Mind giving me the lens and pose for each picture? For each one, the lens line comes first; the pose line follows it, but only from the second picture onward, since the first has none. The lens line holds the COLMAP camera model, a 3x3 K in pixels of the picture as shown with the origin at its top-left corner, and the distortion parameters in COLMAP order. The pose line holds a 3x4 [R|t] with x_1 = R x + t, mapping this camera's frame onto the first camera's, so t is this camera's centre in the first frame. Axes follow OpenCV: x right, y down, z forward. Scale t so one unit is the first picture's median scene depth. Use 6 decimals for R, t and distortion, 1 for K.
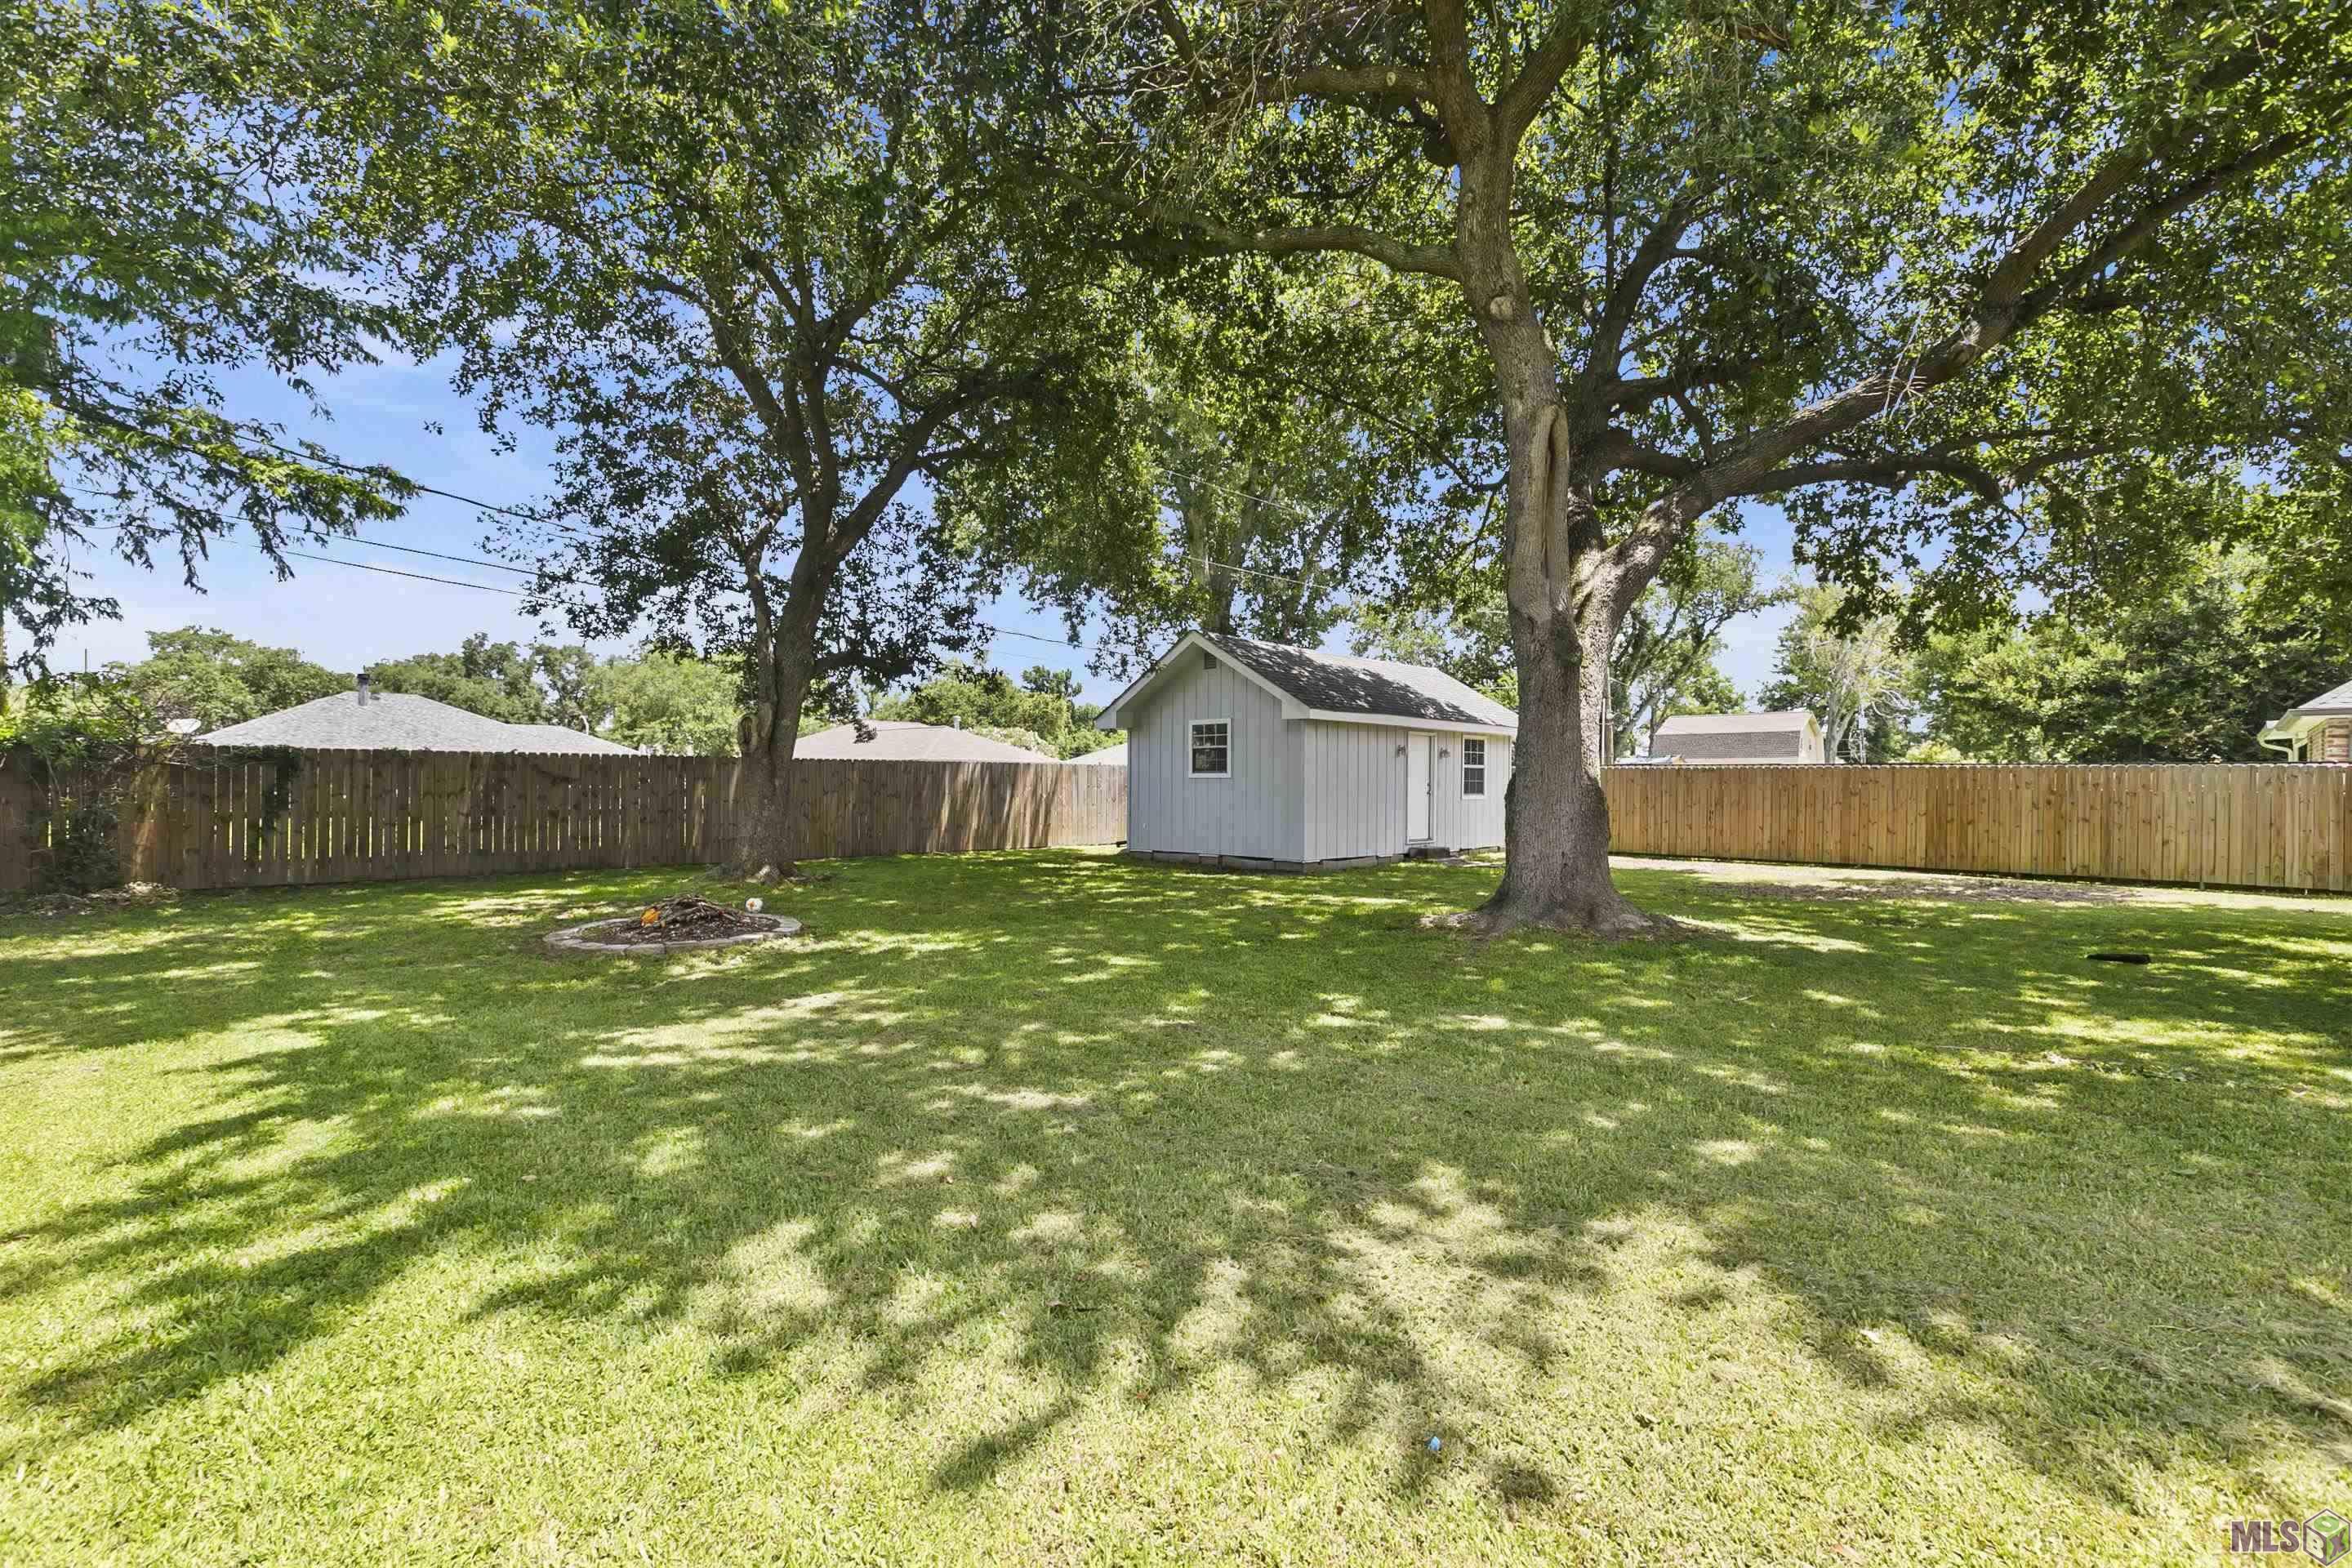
lens RADIAL K [[1077.7, 0, 1175.6], [0, 1077.7, 773.9], [0, 0, 1]] dist [0.005664, 0.000297]
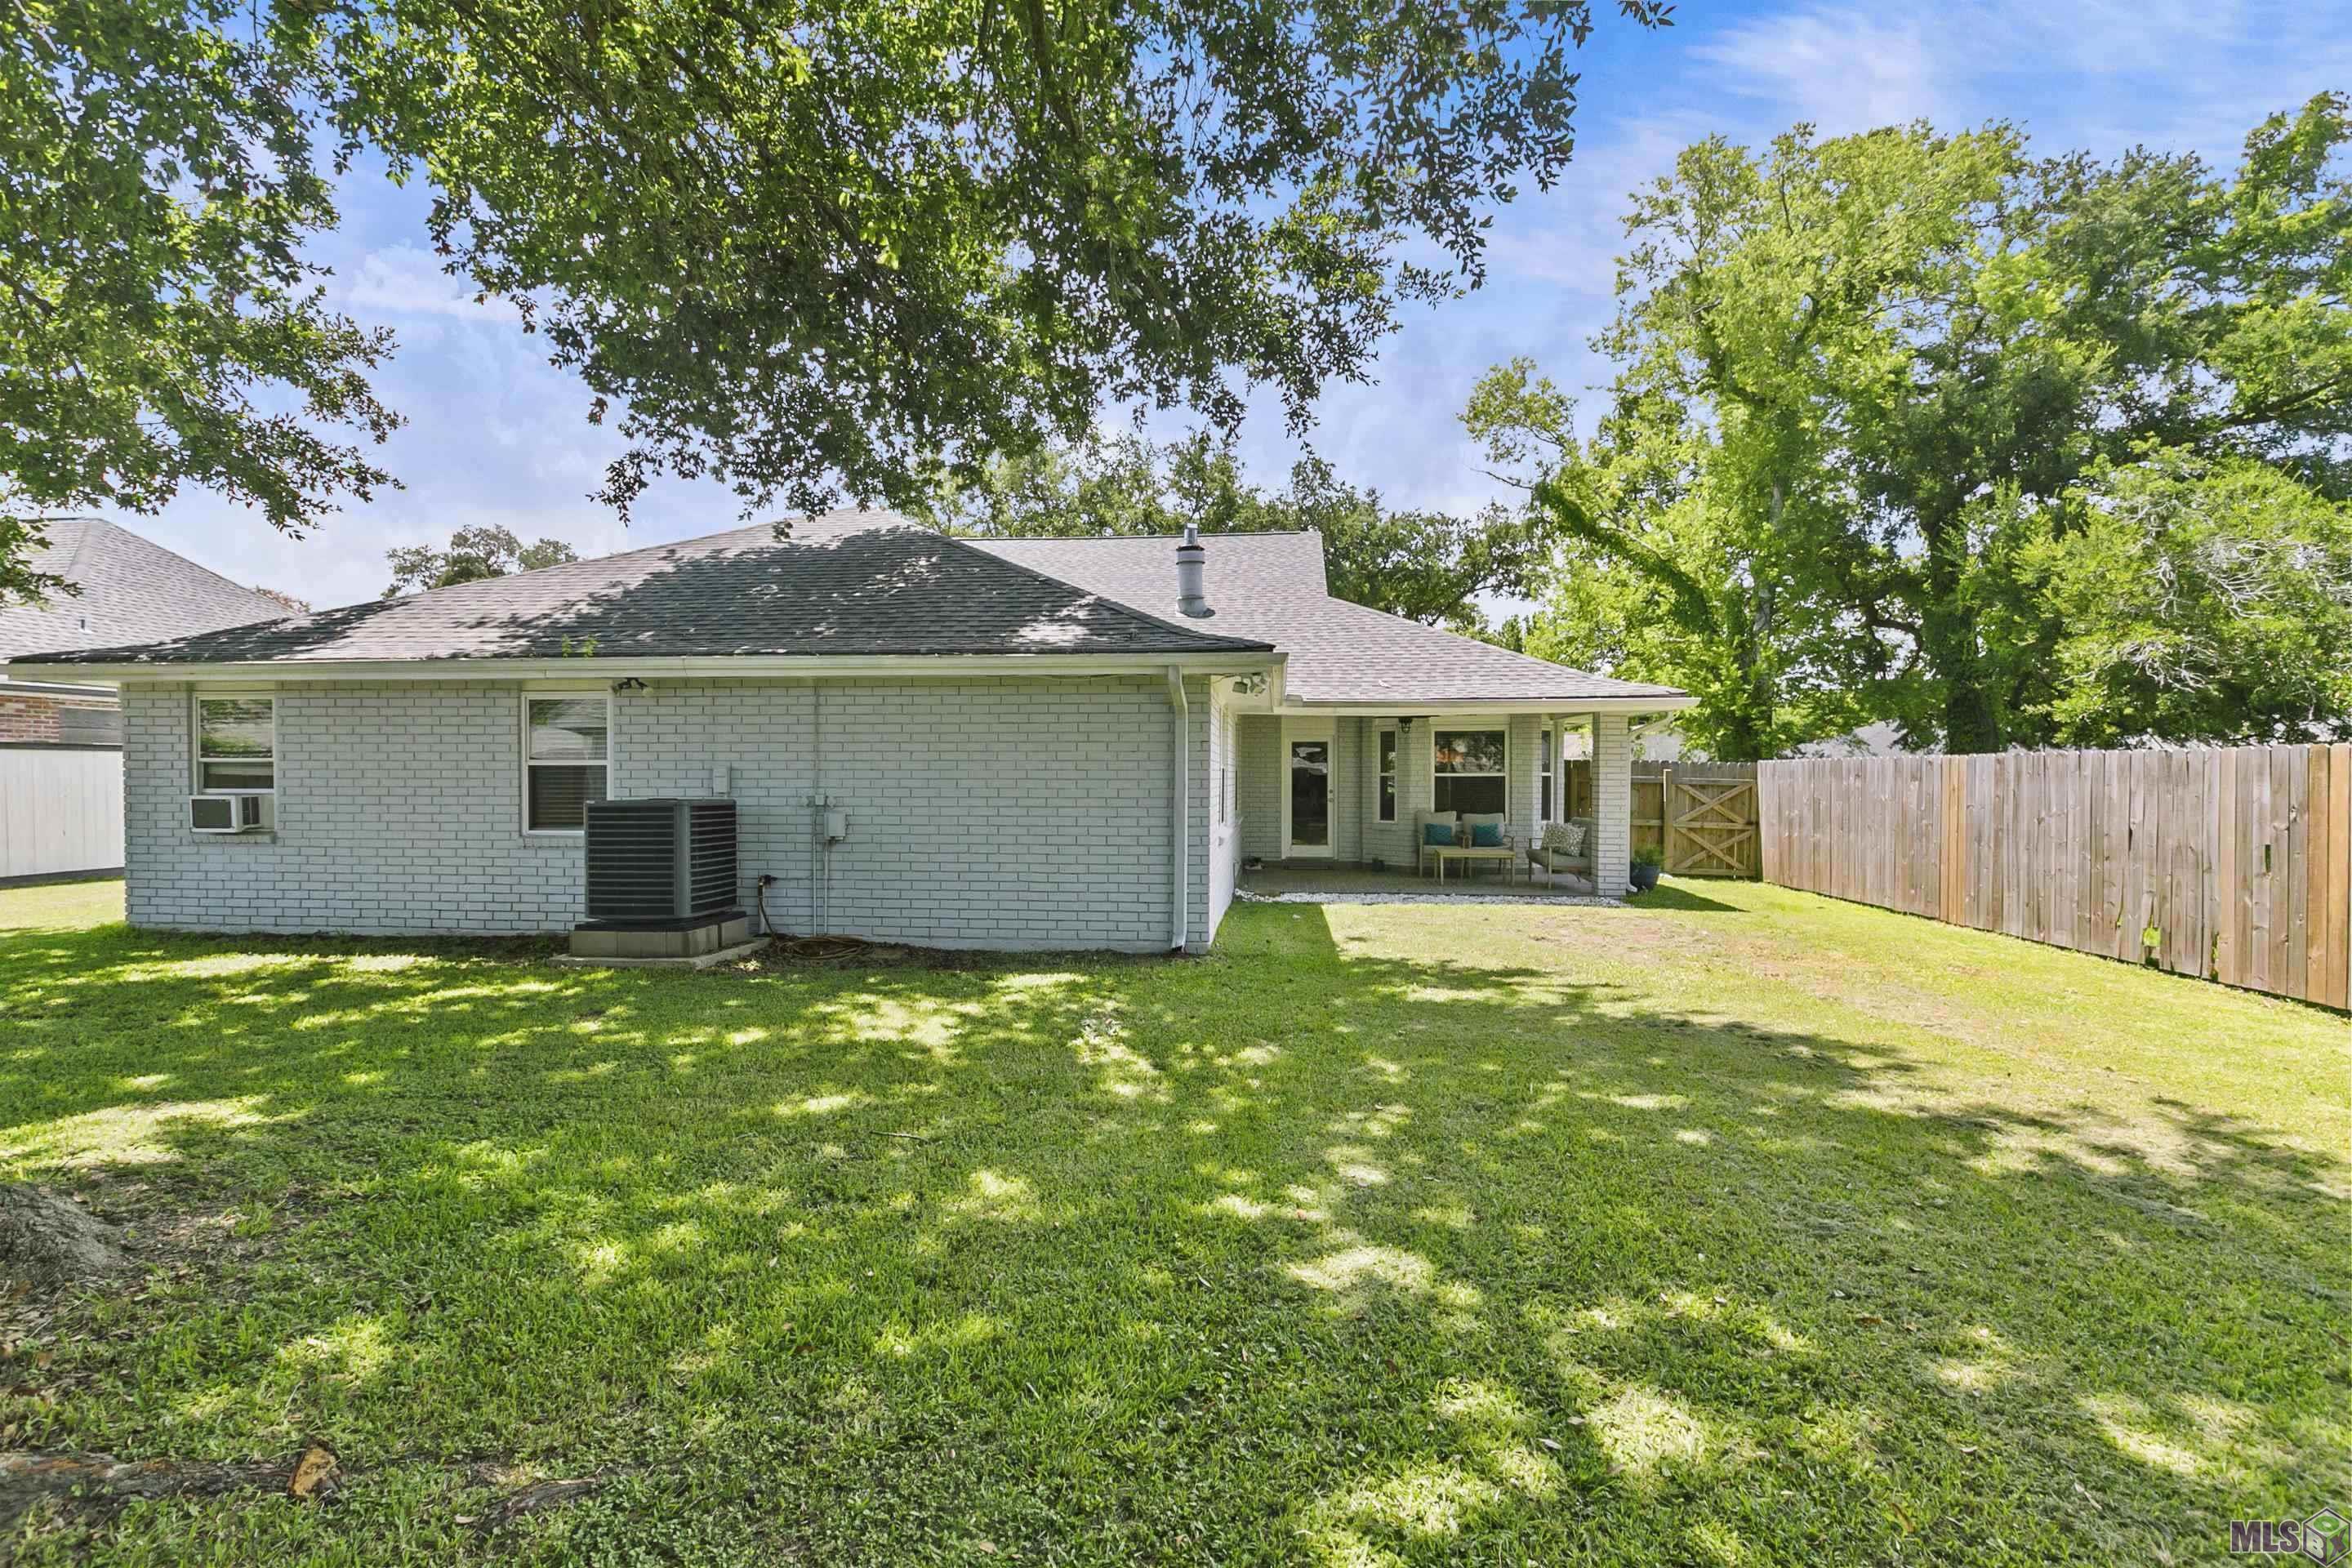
lens RADIAL K [[1077.7, 0, 1172.8], [0, 1077.7, 782.6], [0, 0, 1]] dist [0.005664, 0.000297]
pose [[-0.603684, -0.010813, 0.797150, -0.109917], [0.004109, 0.999853, 0.016674, -0.016011], [-0.797213, 0.013341, -0.603550, 2.405127]]
